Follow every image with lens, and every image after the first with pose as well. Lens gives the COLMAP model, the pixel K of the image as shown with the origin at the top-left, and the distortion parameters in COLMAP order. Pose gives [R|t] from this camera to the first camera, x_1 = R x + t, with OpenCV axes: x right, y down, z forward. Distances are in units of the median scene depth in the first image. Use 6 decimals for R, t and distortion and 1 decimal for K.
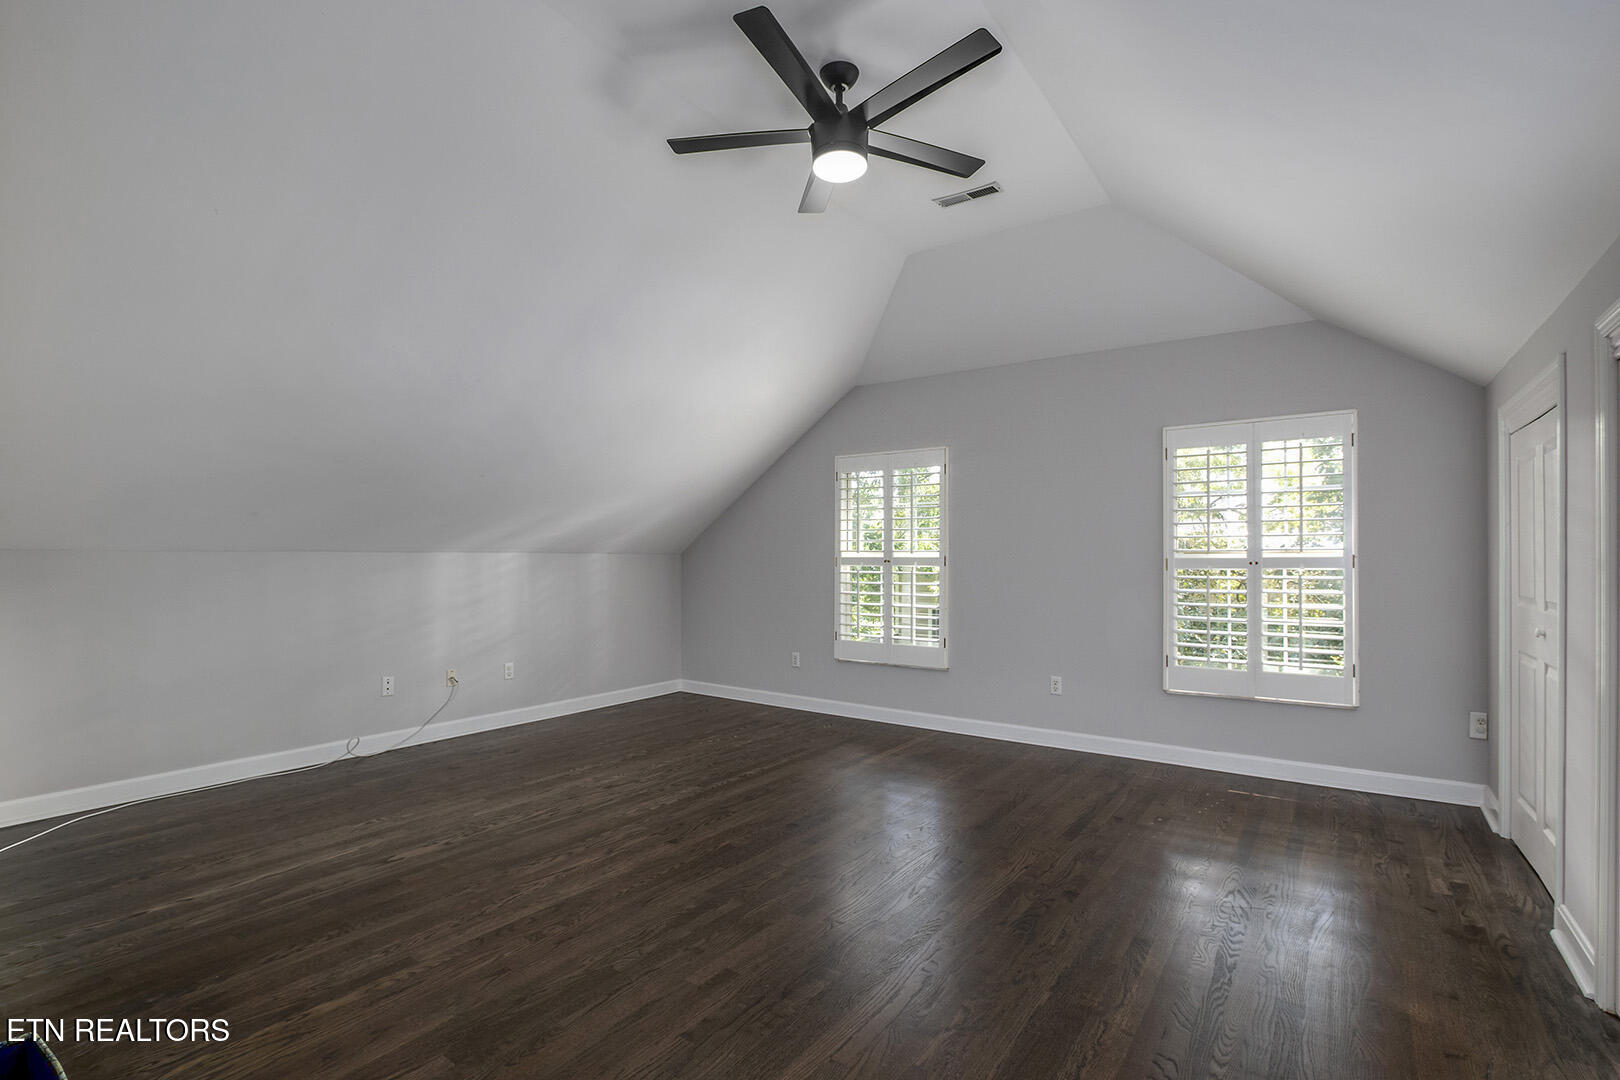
lens RADIAL K [[766.0, 0, 812.2], [0, 766.0, 551.7], [0, 0, 1]] dist [-0.022157, 0.000961]
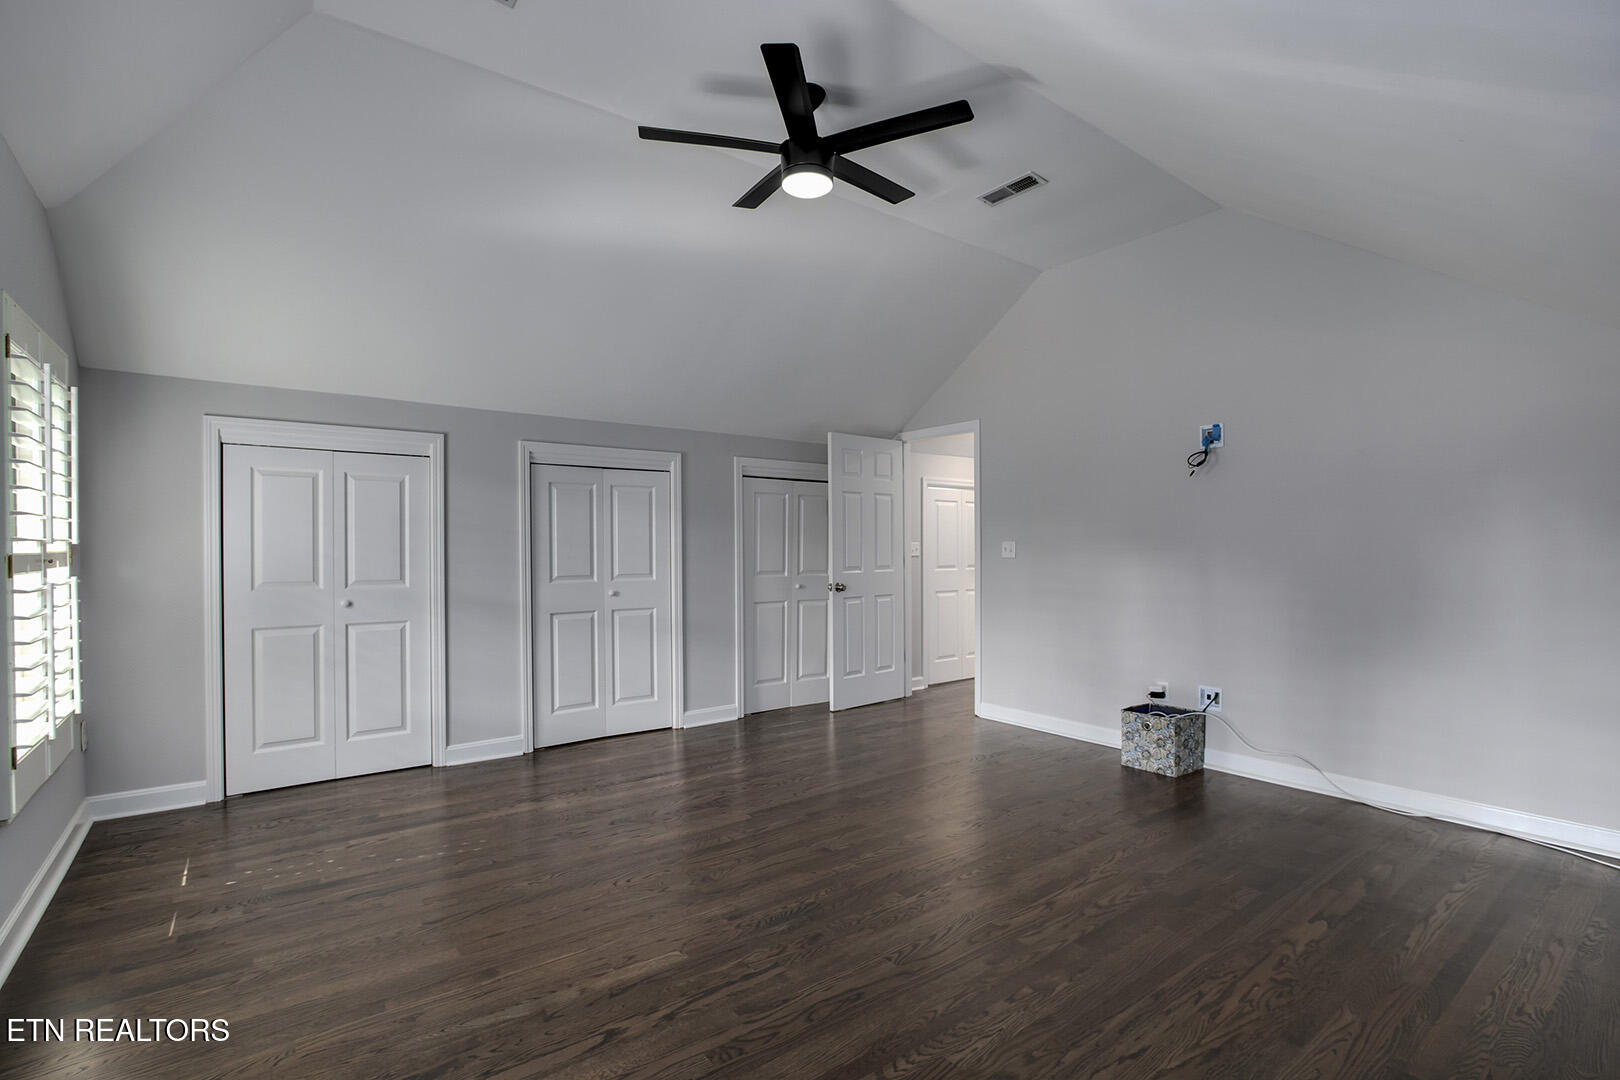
lens RADIAL K [[766.0, 0, 812.2], [0, 766.0, 551.7], [0, 0, 1]] dist [-0.022157, 0.000961]
pose [[-0.958158, 0.000664, 0.286237, -0.249809], [-0.000027, 0.999997, -0.002410, 0.011385], [-0.286238, -0.002317, -0.958156, 1.828917]]
